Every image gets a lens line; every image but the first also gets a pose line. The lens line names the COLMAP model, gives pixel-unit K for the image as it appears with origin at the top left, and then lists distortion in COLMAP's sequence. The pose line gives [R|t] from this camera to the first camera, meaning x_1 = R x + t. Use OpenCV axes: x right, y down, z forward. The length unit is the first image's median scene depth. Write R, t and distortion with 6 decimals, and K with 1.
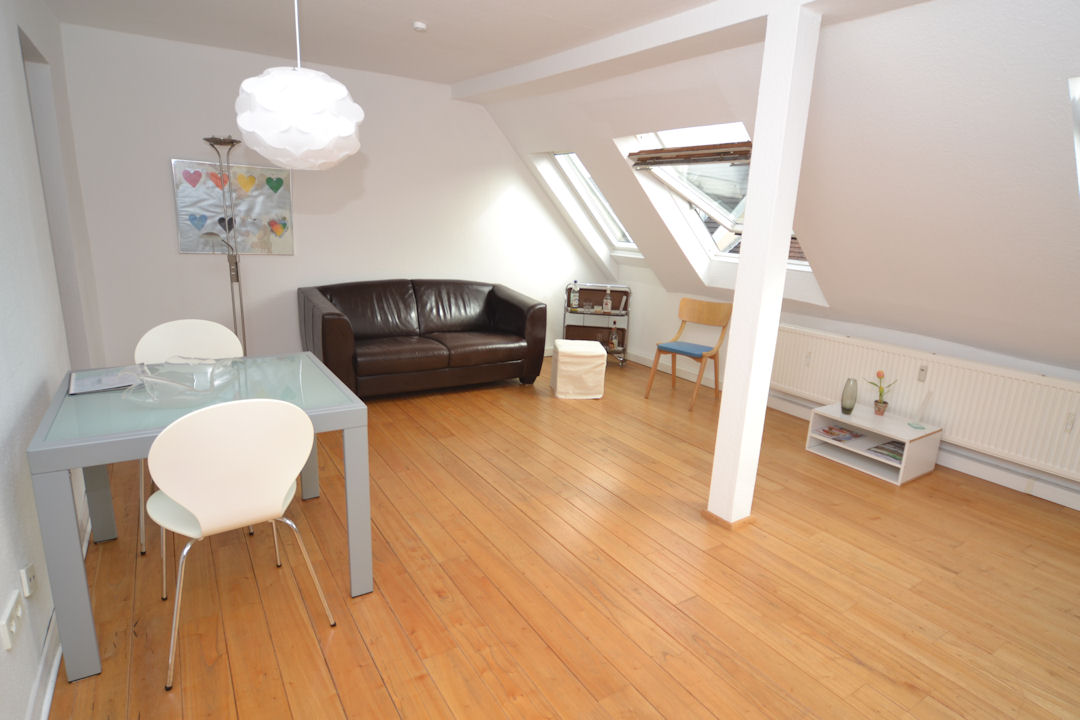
lens RADIAL K [[586.4, 0, 540.2], [0, 586.4, 366.2], [0, 0, 1]] dist [-0.008457, -0.000735]
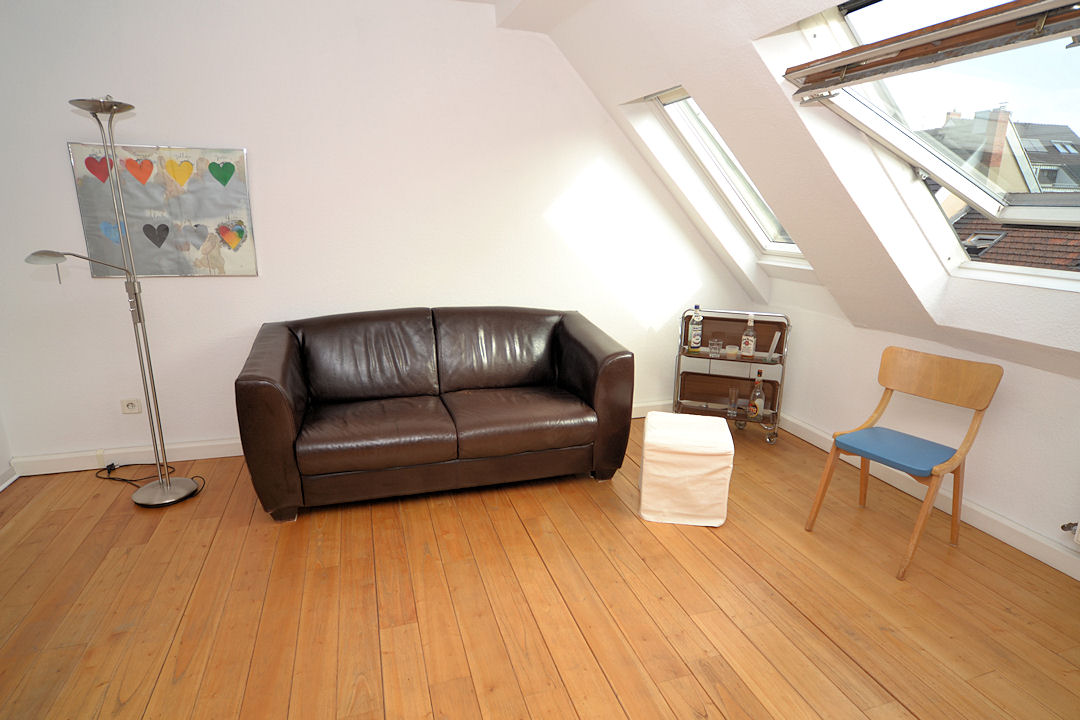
lens RADIAL K [[586.4, 0, 540.2], [0, 586.4, 366.2], [0, 0, 1]] dist [-0.008457, -0.000735]
pose [[0.965260, 0.032348, -0.259280, 0.072542], [-0.030210, 0.999469, 0.012226, -0.094307], [0.259538, -0.003968, 0.965725, 0.390661]]
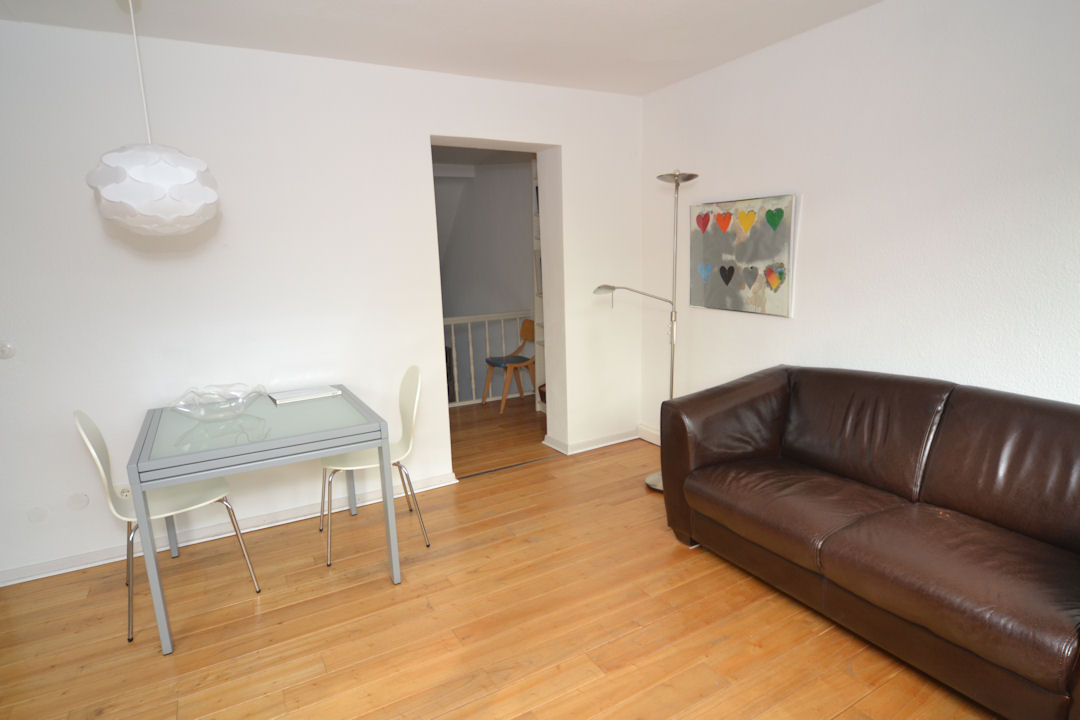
lens RADIAL K [[586.4, 0, 540.2], [0, 586.4, 366.2], [0, 0, 1]] dist [-0.008457, -0.000735]
pose [[-0.043794, 0.147789, -0.988049, 0.256967], [-0.216401, 0.964114, 0.153800, -0.163013], [0.975322, 0.220550, -0.010241, 0.676767]]
